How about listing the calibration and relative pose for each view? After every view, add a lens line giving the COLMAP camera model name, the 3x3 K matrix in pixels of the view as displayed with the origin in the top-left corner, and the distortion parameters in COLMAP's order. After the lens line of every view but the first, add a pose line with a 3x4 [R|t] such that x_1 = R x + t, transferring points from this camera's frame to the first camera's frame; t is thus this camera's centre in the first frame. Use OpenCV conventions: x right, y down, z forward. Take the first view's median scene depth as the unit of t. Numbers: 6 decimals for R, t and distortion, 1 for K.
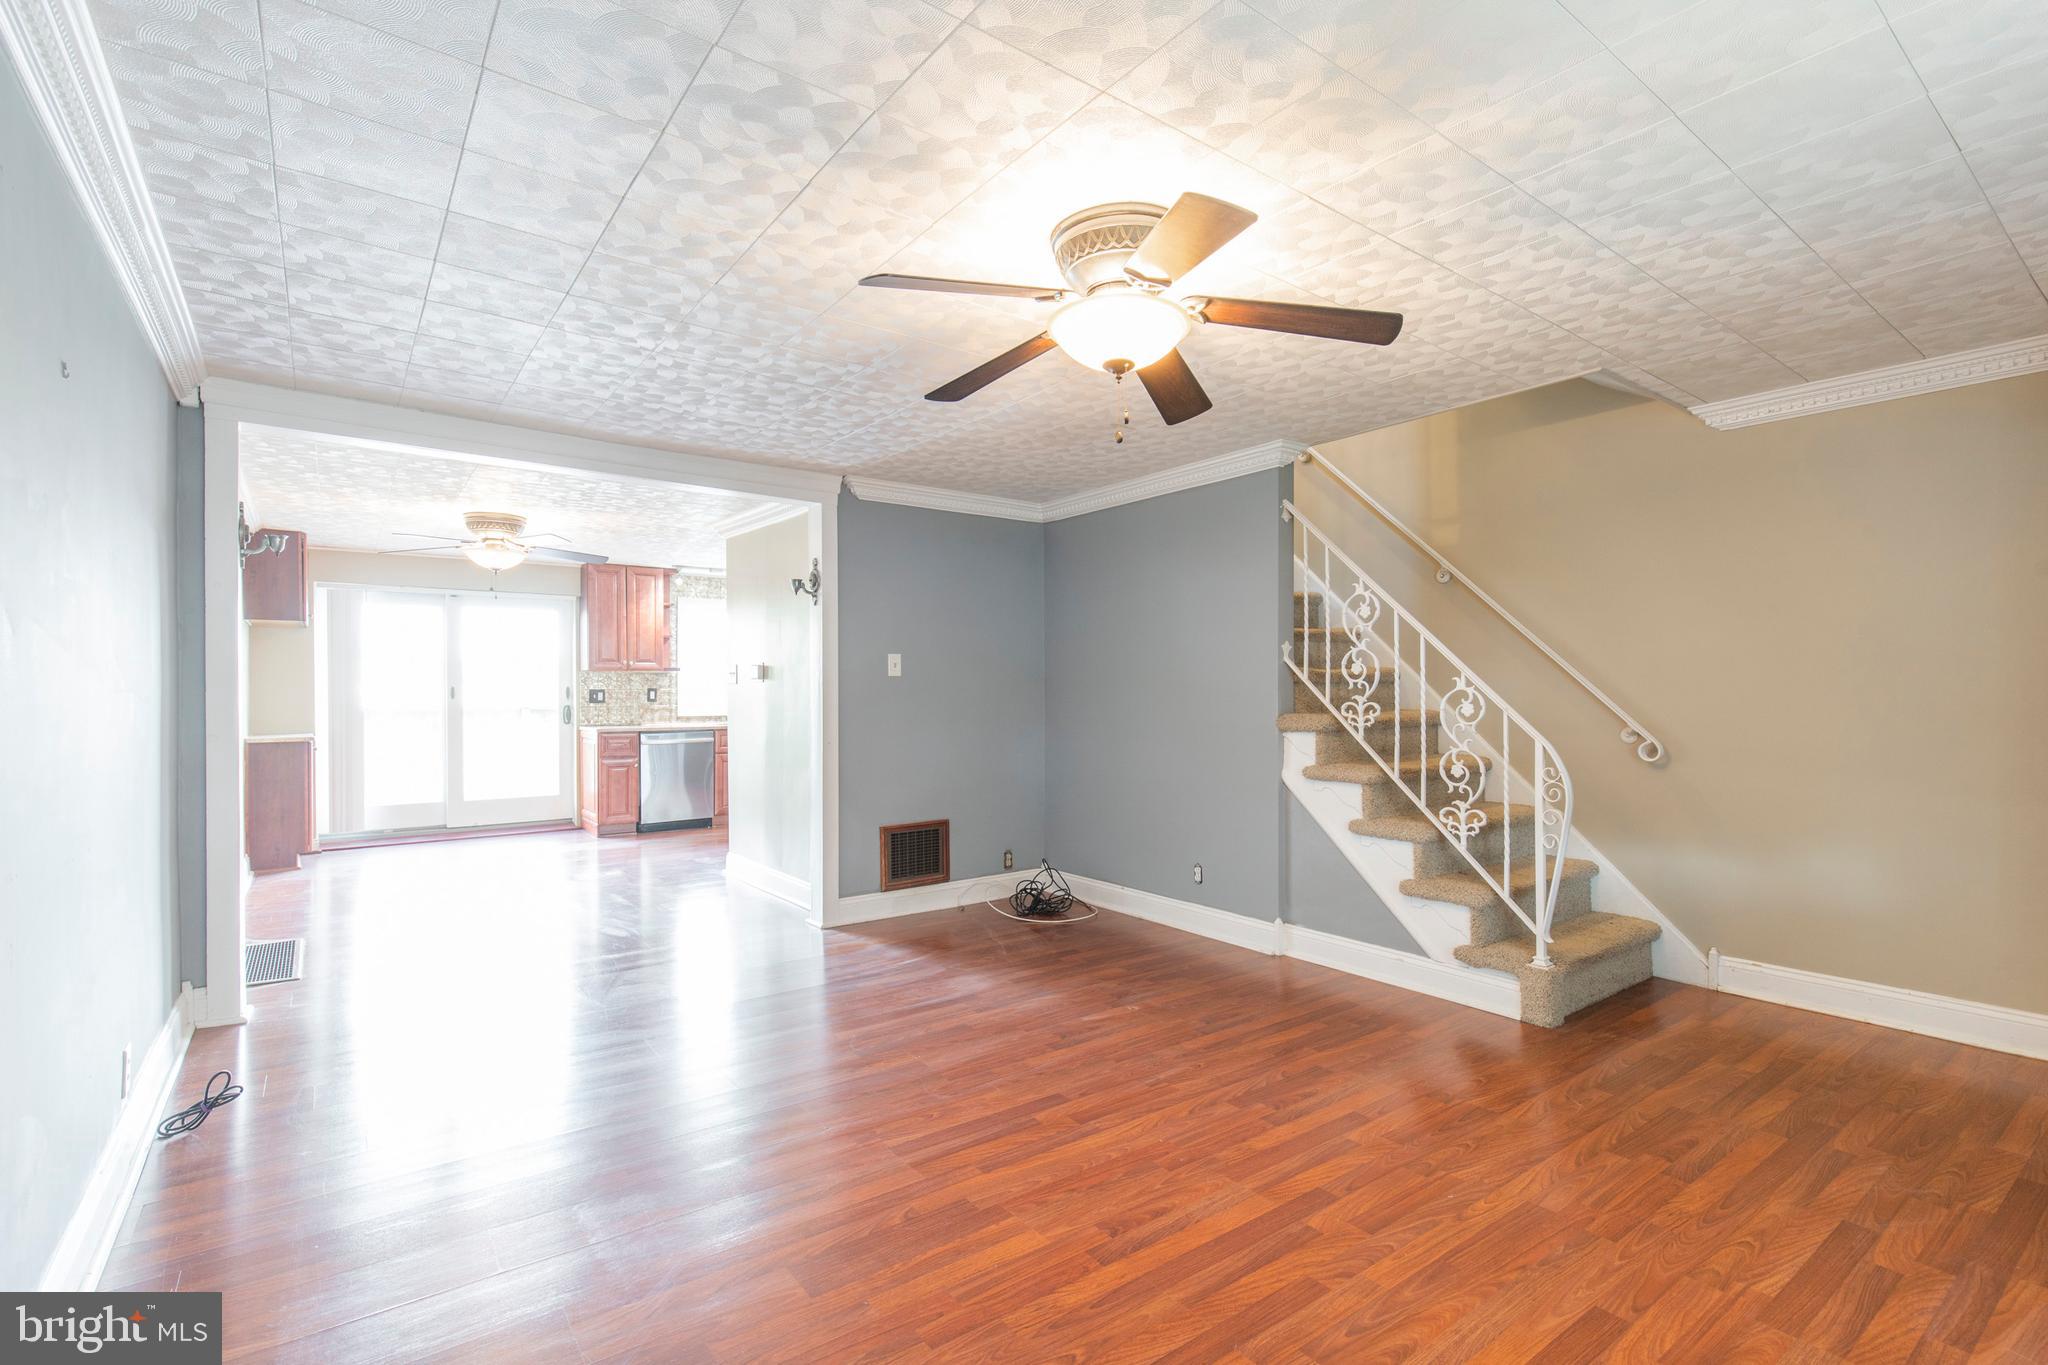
lens RADIAL K [[938.9, 0, 1057.8], [0, 938.9, 690.3], [0, 0, 1]] dist [0.006115, -0.000626]
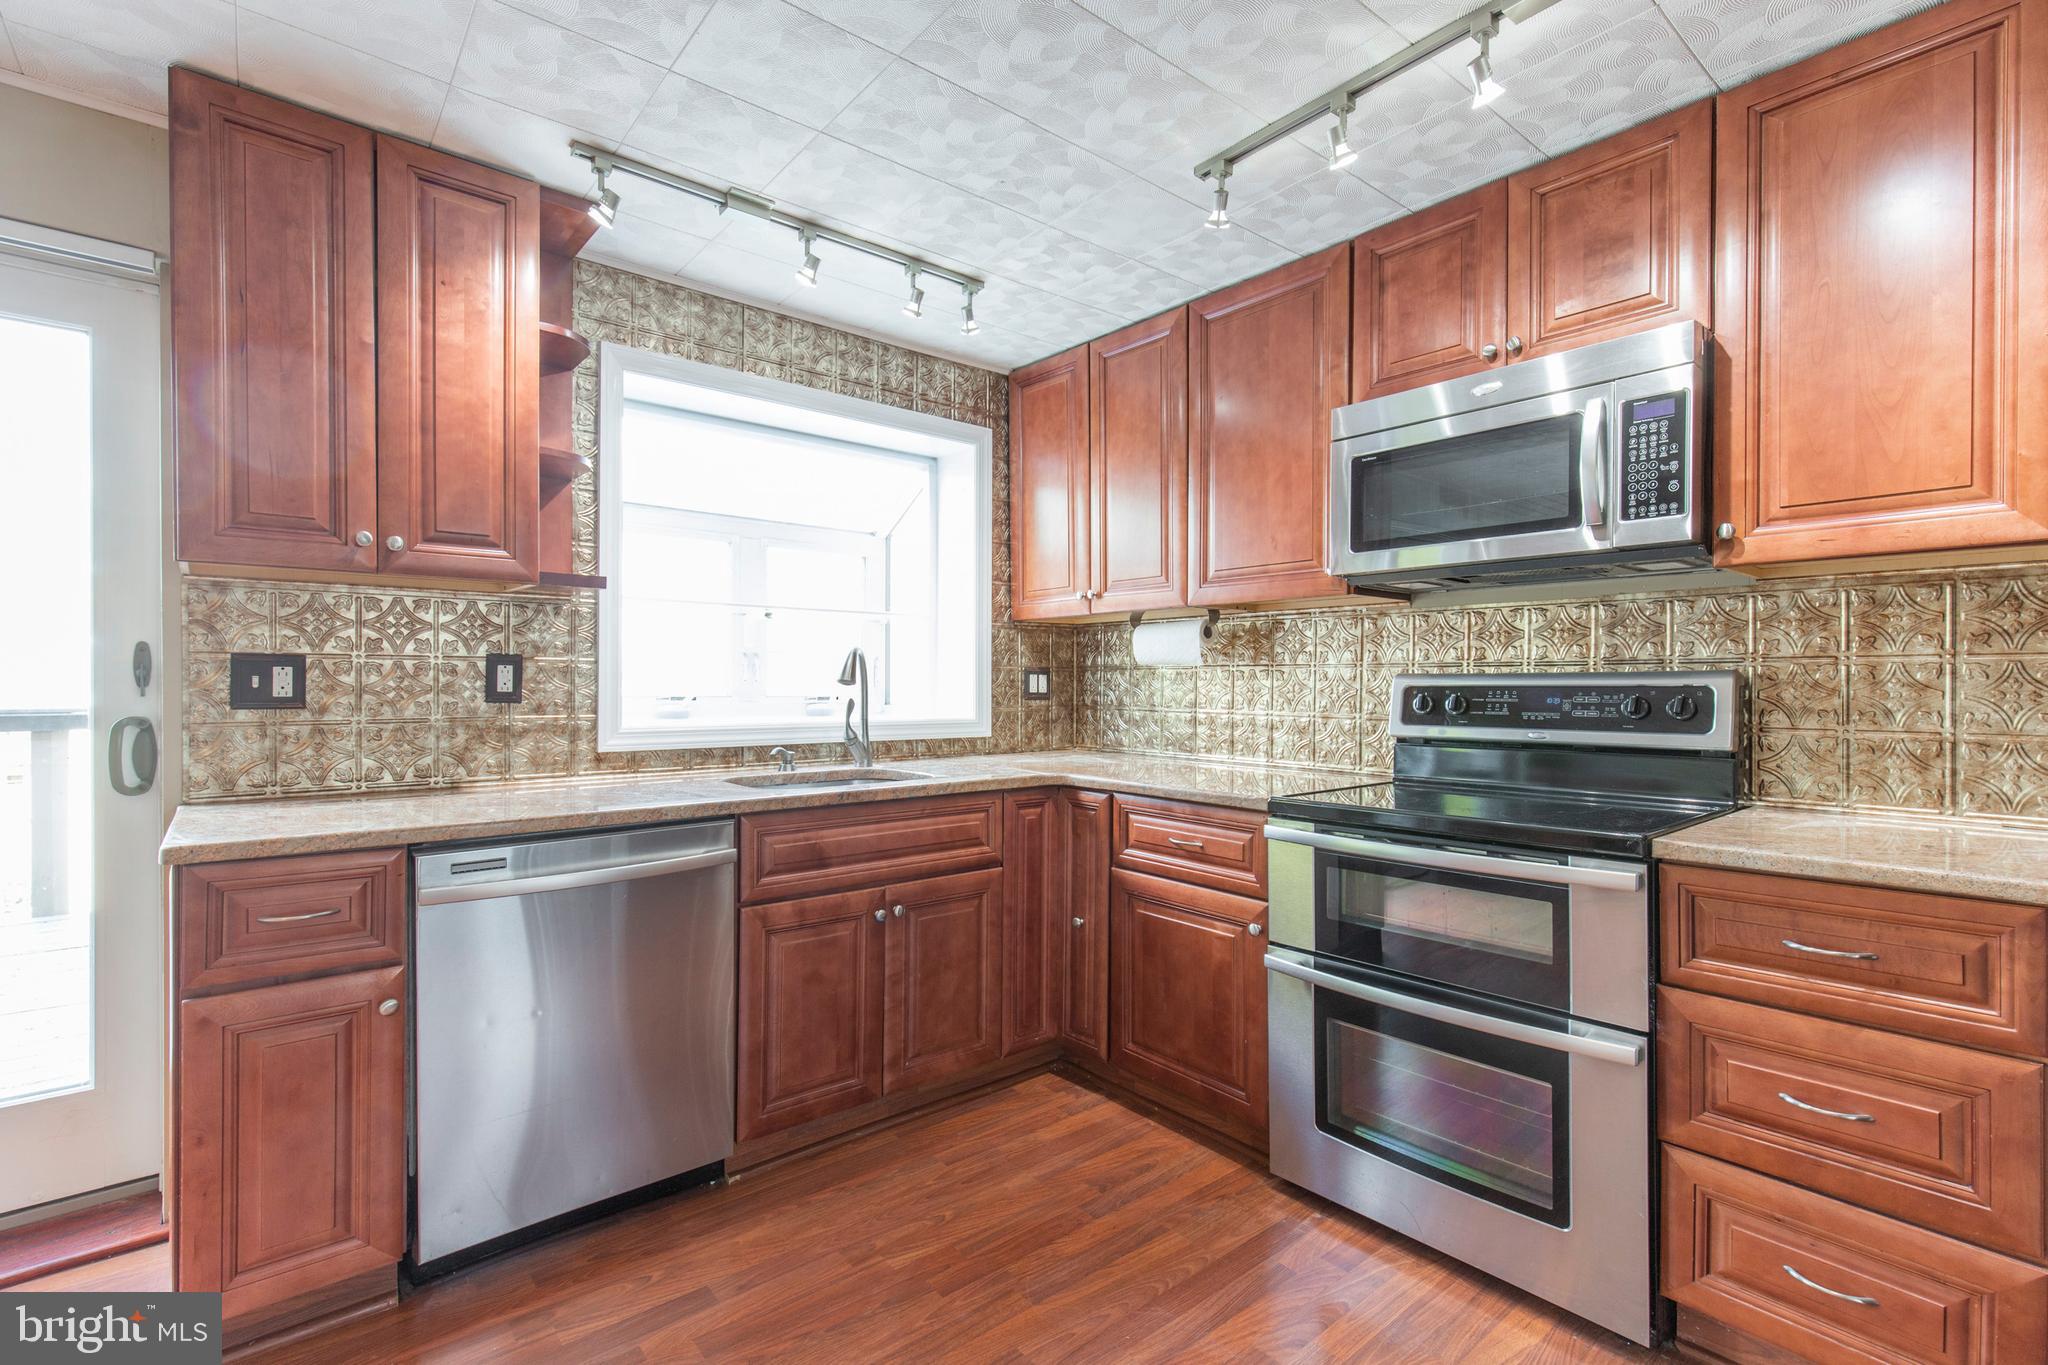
lens RADIAL K [[938.9, 0, 1058.6], [0, 938.9, 686.0], [0, 0, 1]] dist [0.006115, -0.000626]
pose [[0.997997, 0.006773, 0.062894, -0.294899], [-0.007057, 0.999966, 0.004287, 0.004994], [-0.062862, -0.004723, 0.998011, 0.736224]]
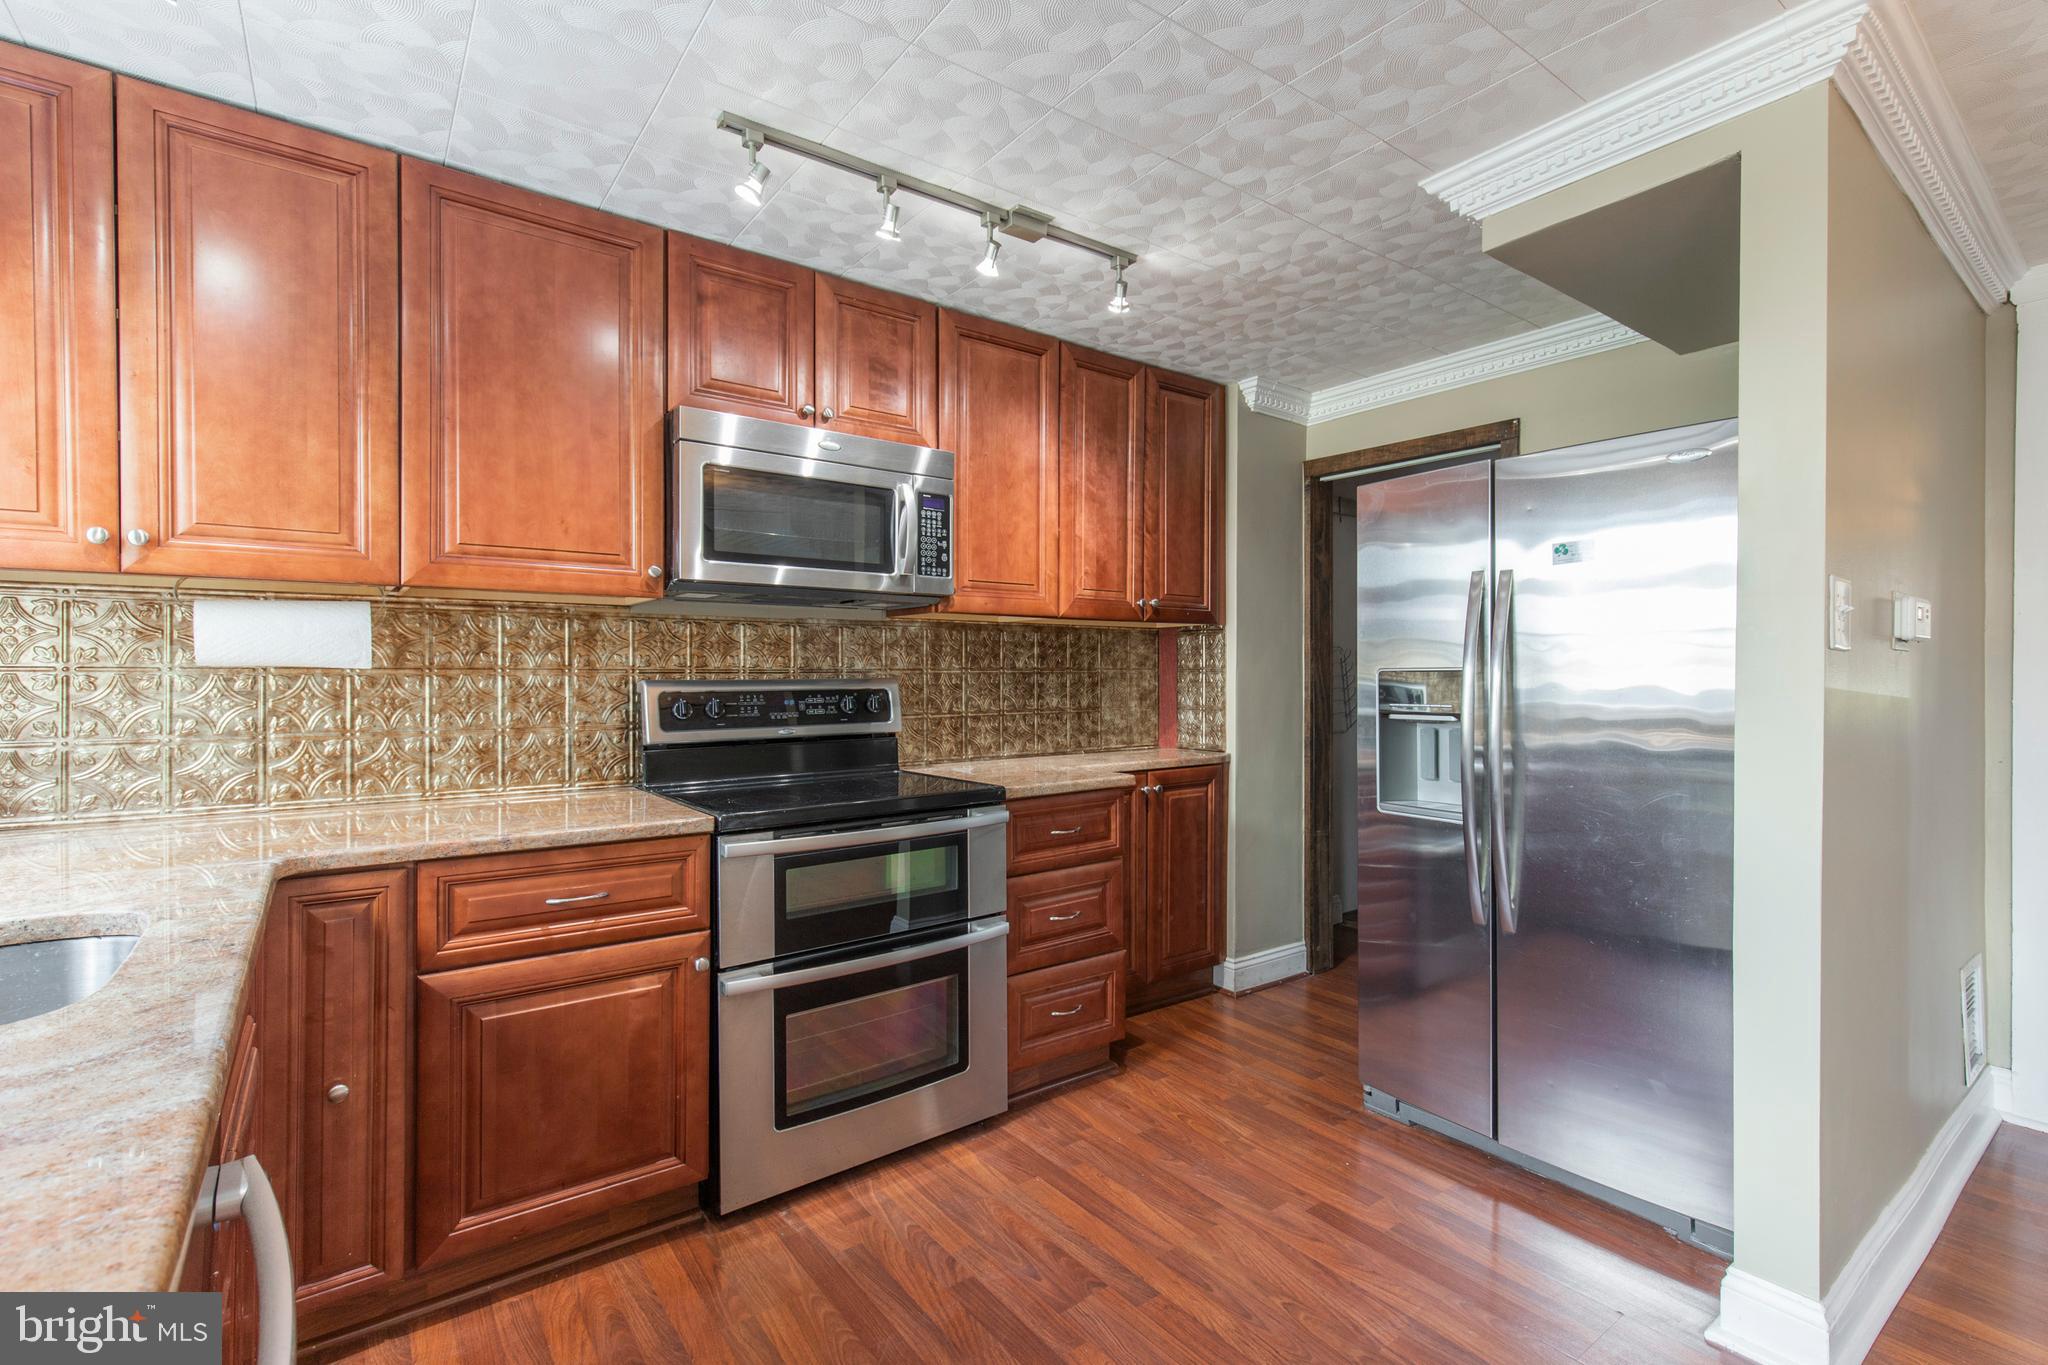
lens RADIAL K [[938.9, 0, 994.5], [0, 938.9, 675.9], [0, 0, 1]] dist [0.006115, -0.000626]
pose [[0.016390, 0.001771, 0.999864, -0.460041], [0.000250, 0.999998, -0.001775, 0.000789], [-0.999866, 0.000279, 0.016390, 0.914371]]
